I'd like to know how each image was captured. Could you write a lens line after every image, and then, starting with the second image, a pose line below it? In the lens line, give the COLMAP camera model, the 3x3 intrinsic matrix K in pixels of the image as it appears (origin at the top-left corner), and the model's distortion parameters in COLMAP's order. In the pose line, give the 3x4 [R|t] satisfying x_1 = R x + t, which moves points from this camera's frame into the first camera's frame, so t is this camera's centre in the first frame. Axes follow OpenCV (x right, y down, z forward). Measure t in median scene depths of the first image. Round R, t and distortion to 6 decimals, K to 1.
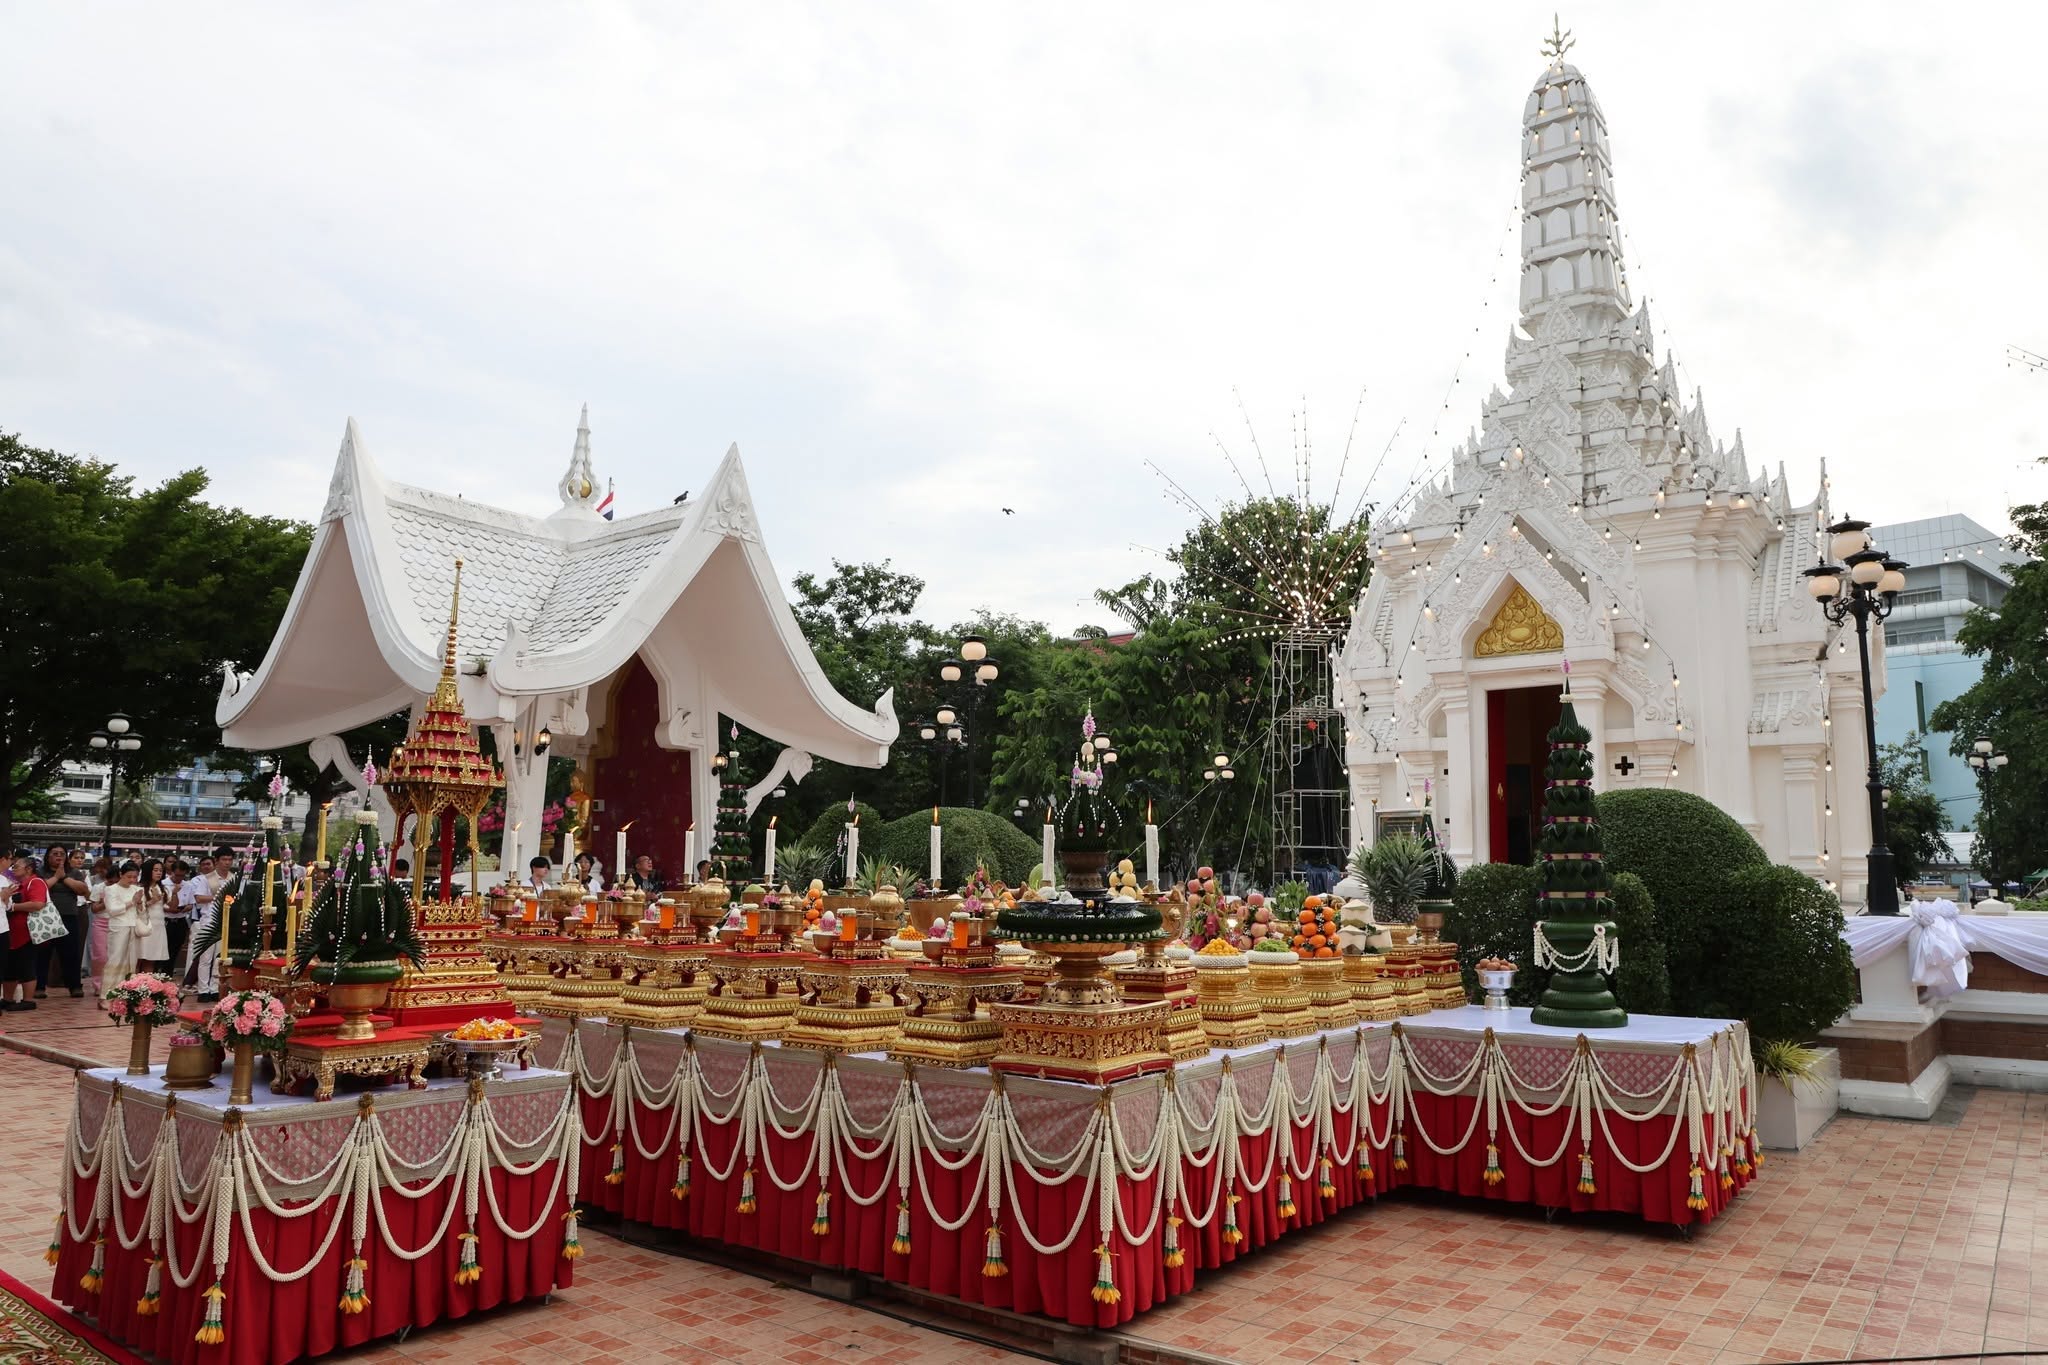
lens RADIAL K [[1368.3, 0, 1024.0], [0, 1368.3, 682.5], [0, 0, 1]] dist [-0.054771, 0.007884]
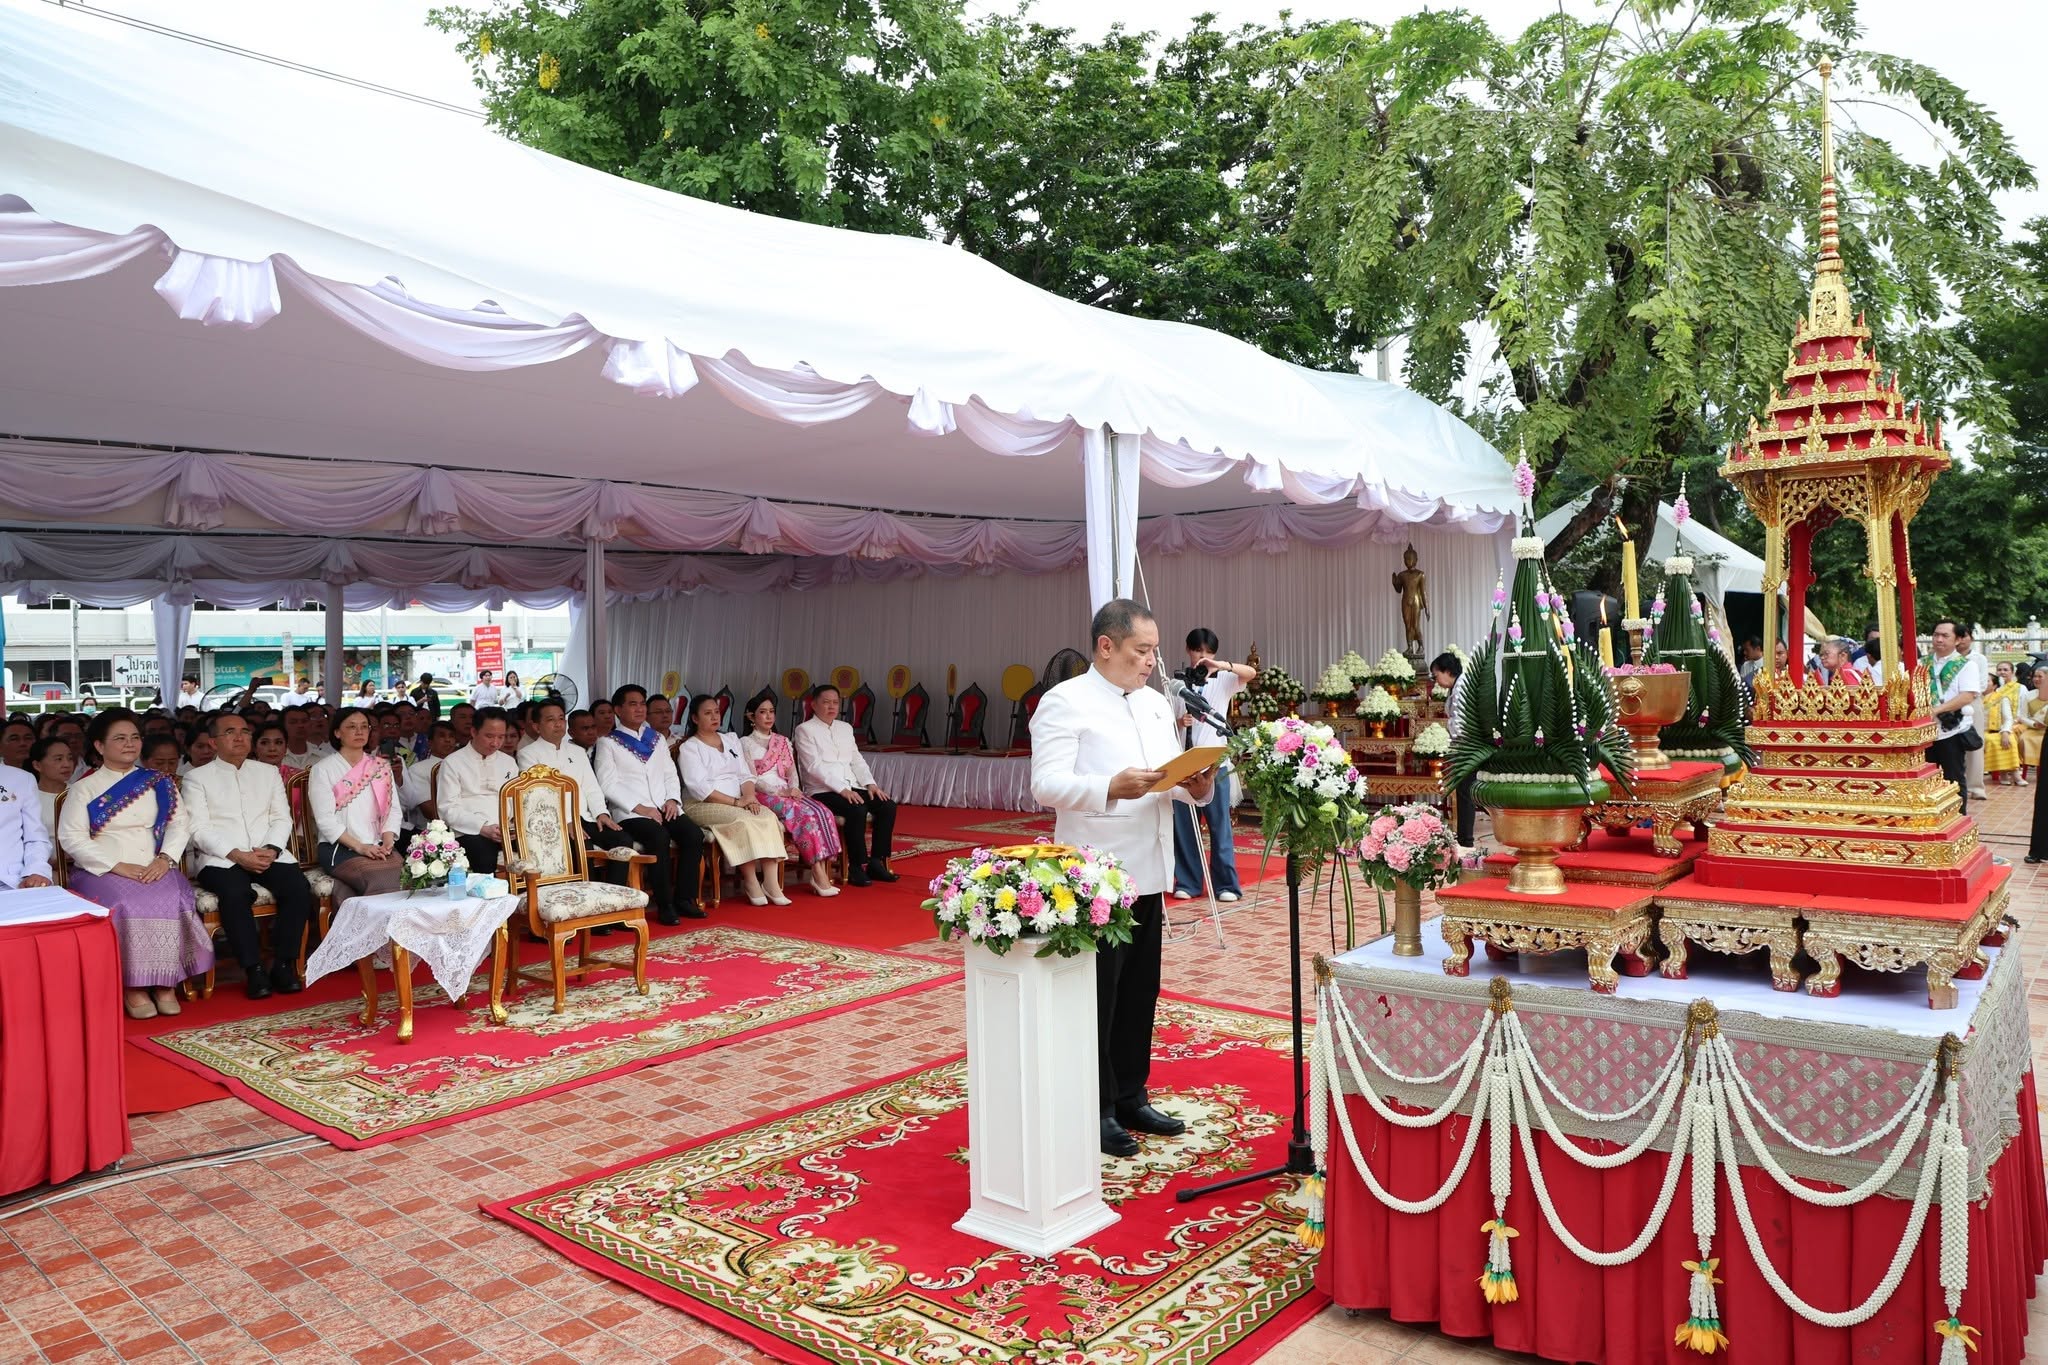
lens RADIAL K [[1368.3, 0, 1024.0], [0, 1368.3, 682.5], [0, 0, 1]] dist [-0.054771, 0.007884]
pose [[-0.044018, 0.007091, -0.999006, 0.046977], [0.164097, 0.986444, -0.000229, 0.036991], [0.985462, -0.163944, -0.044584, 0.235602]]
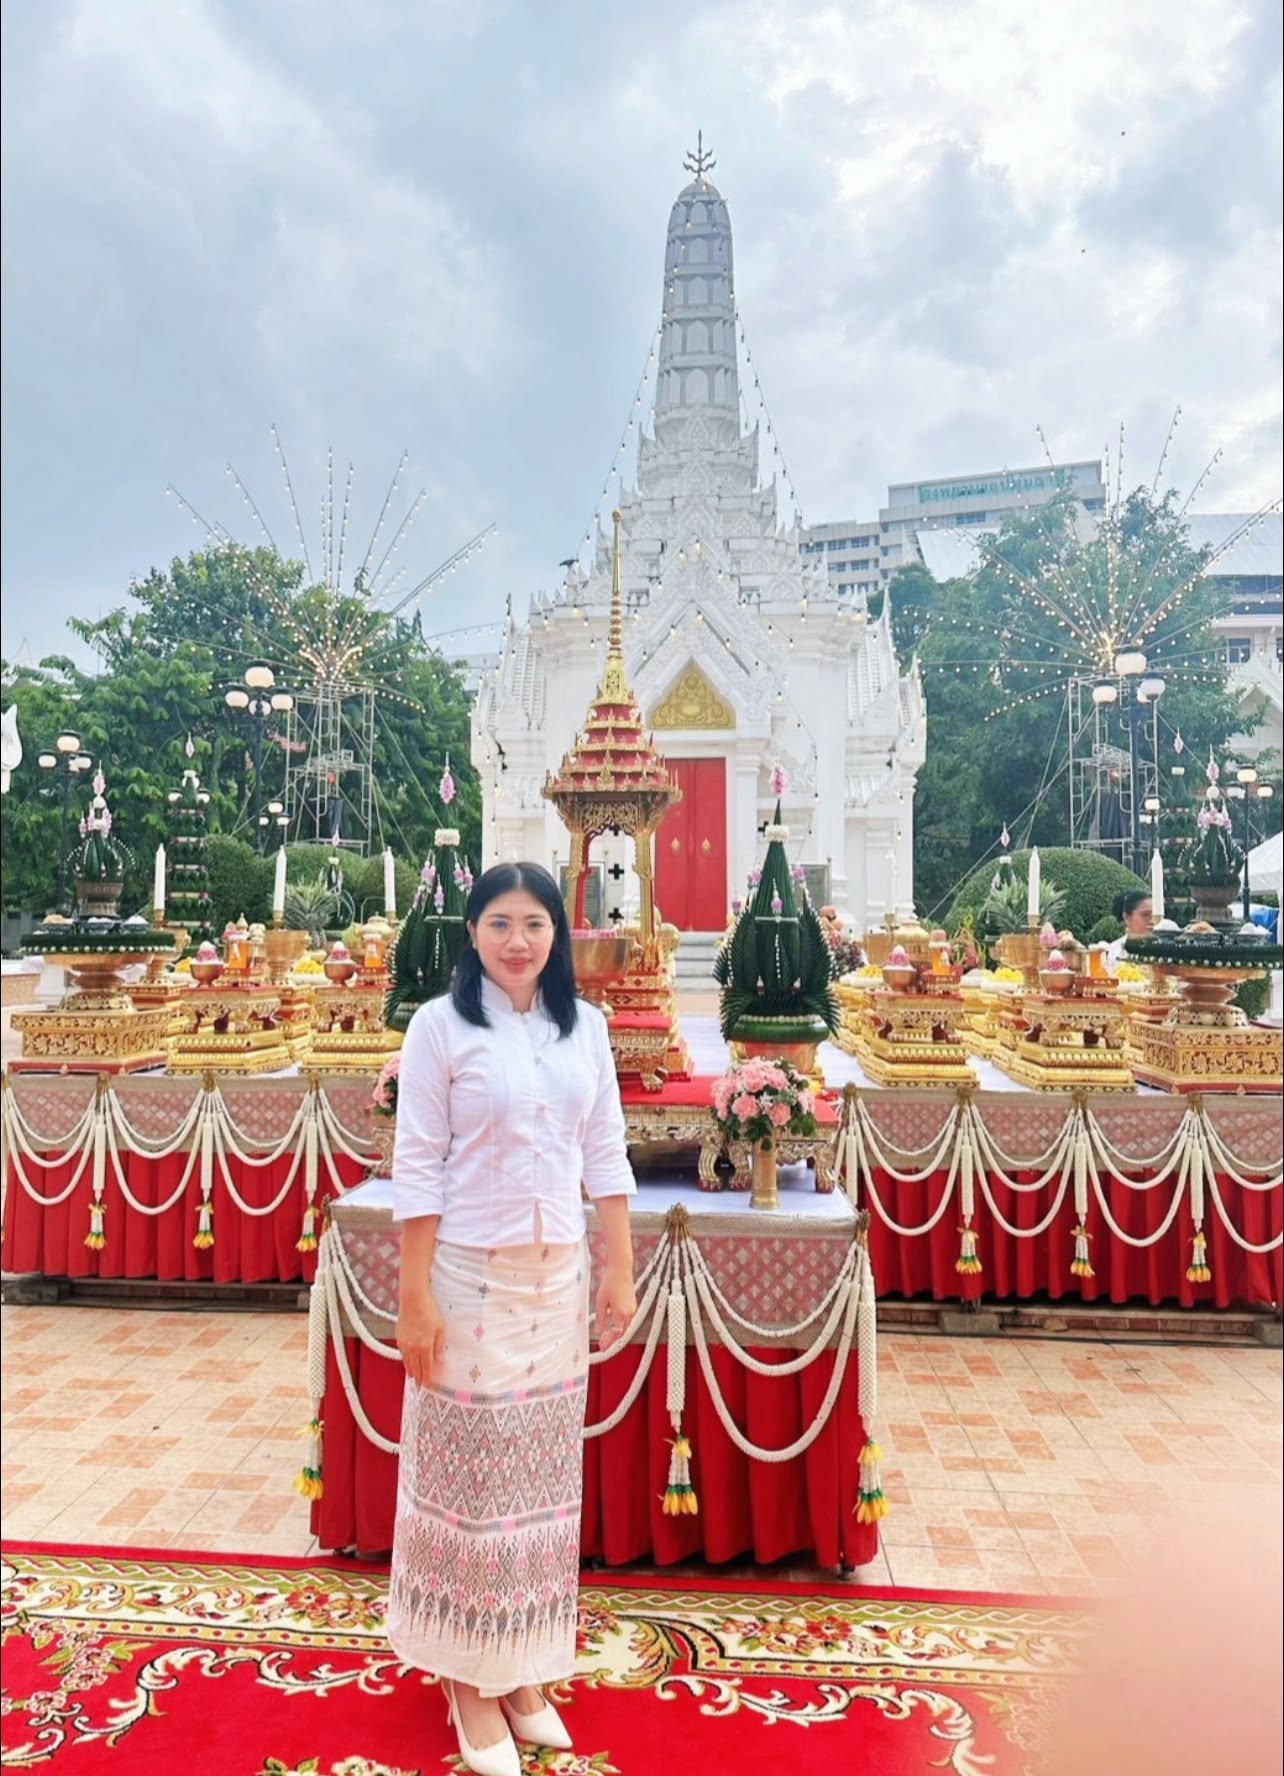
lens RADIAL K [[1275.1, 0, 590.2], [0, 1275.1, 893.3], [0, 0, 1]] dist [0.089389, -0.131873]
pose [[0.838199, 0.009942, 0.545274, -0.291274], [-0.072997, 0.992882, 0.094108, 0.021877], [-0.540457, -0.118685, 0.832959, 0.132287]]
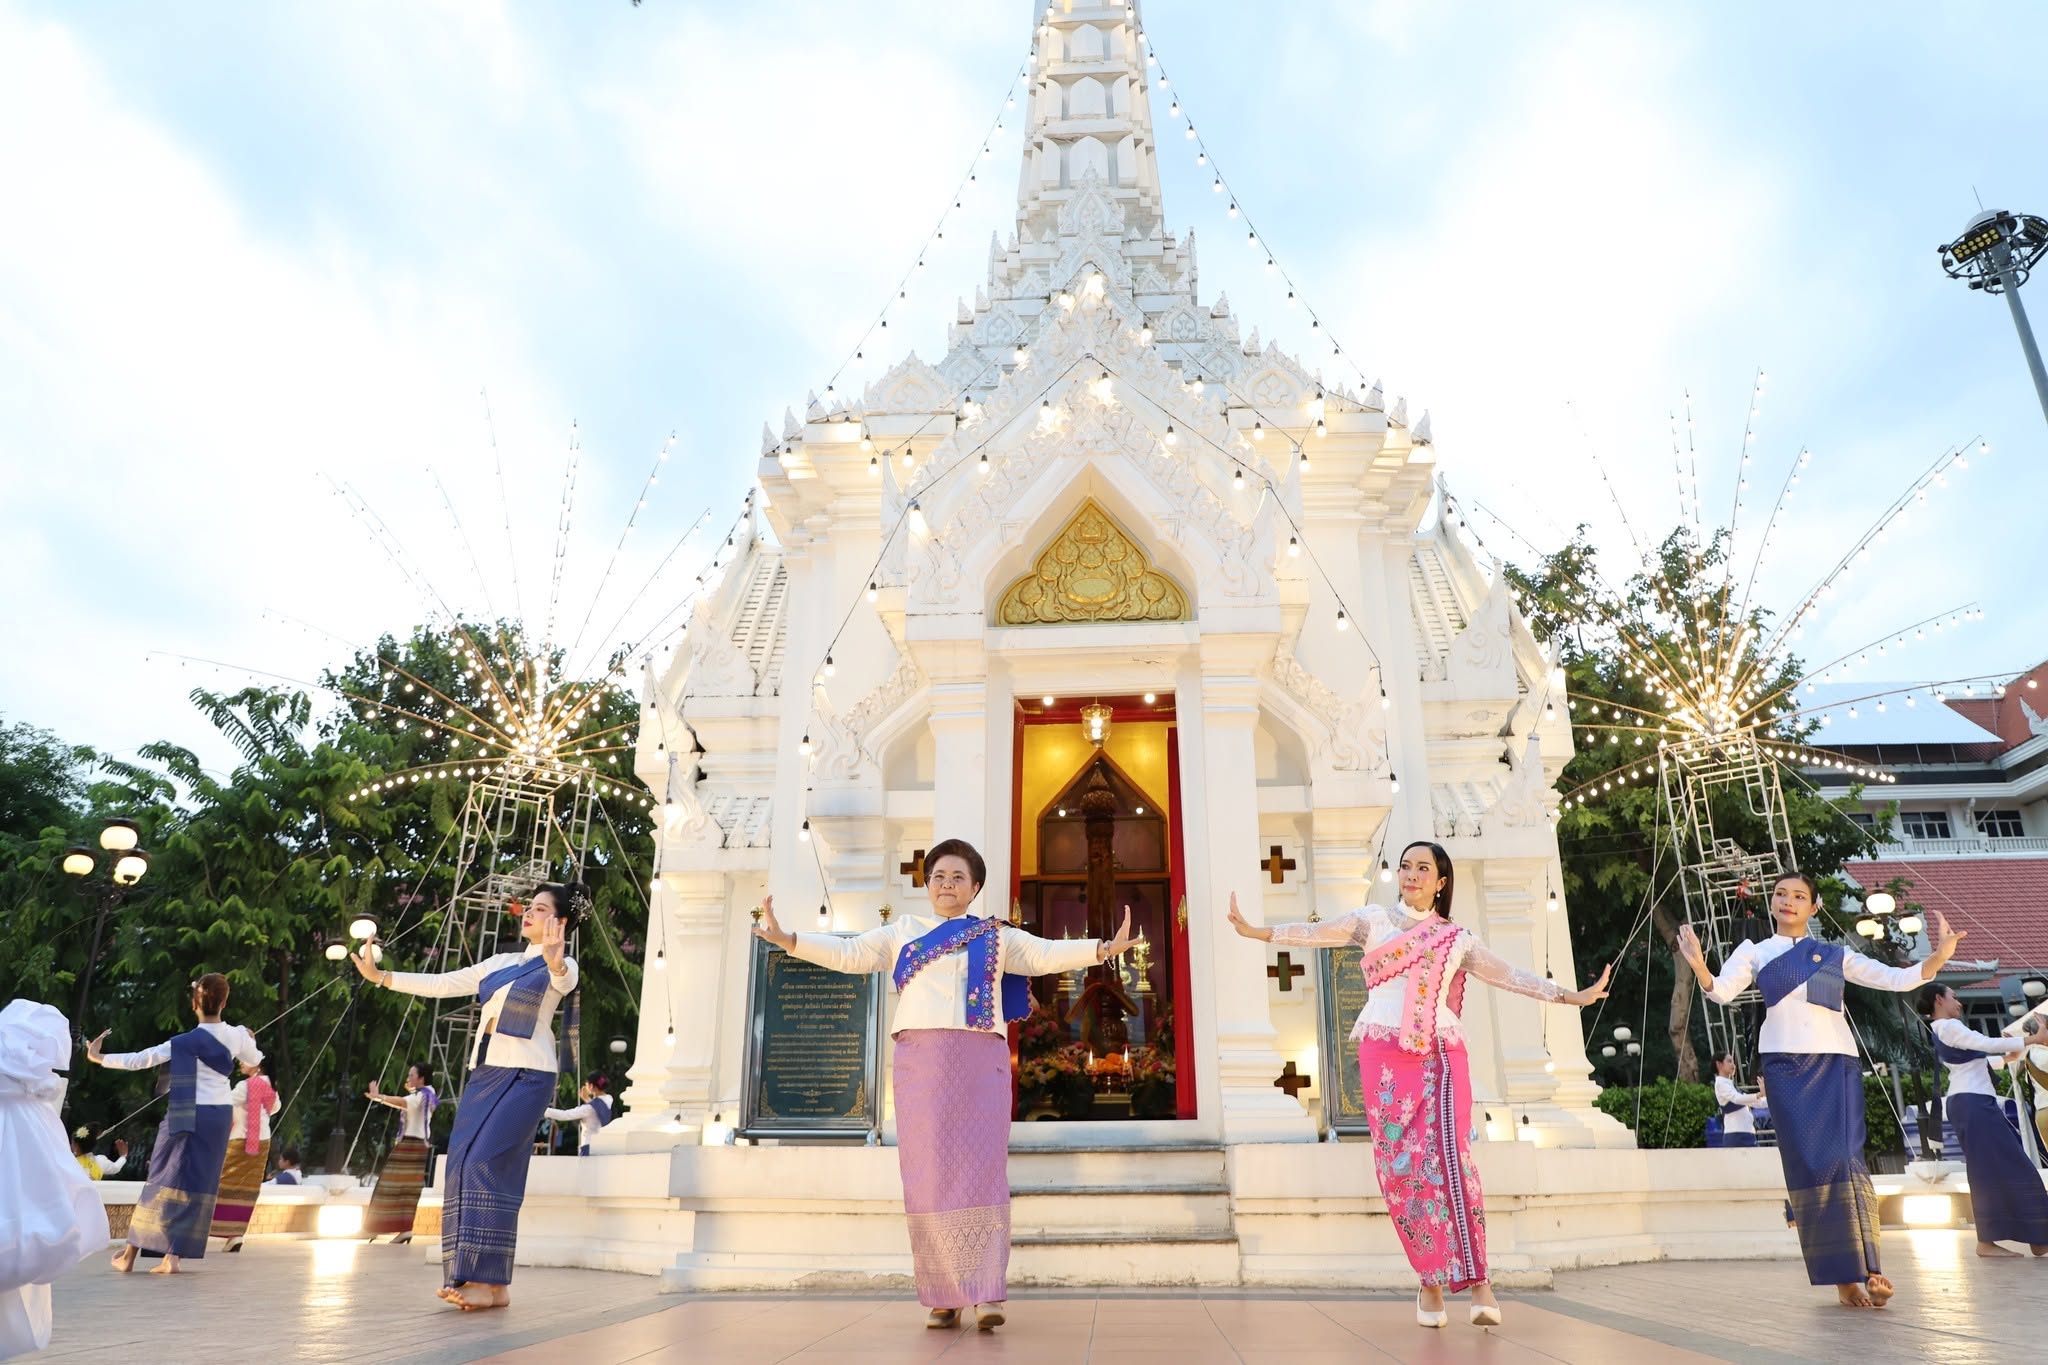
lens RADIAL K [[1350.0, 0, 1041.1], [0, 1350.0, 690.3], [0, 0, 1]] dist [-0.082172, 0.039595]
pose [[0.812745, 0.194121, 0.549329, 0.085371], [-0.071152, 0.968874, -0.237108, 0.118586], [-0.578258, 0.153623, 0.801260, 0.620636]]
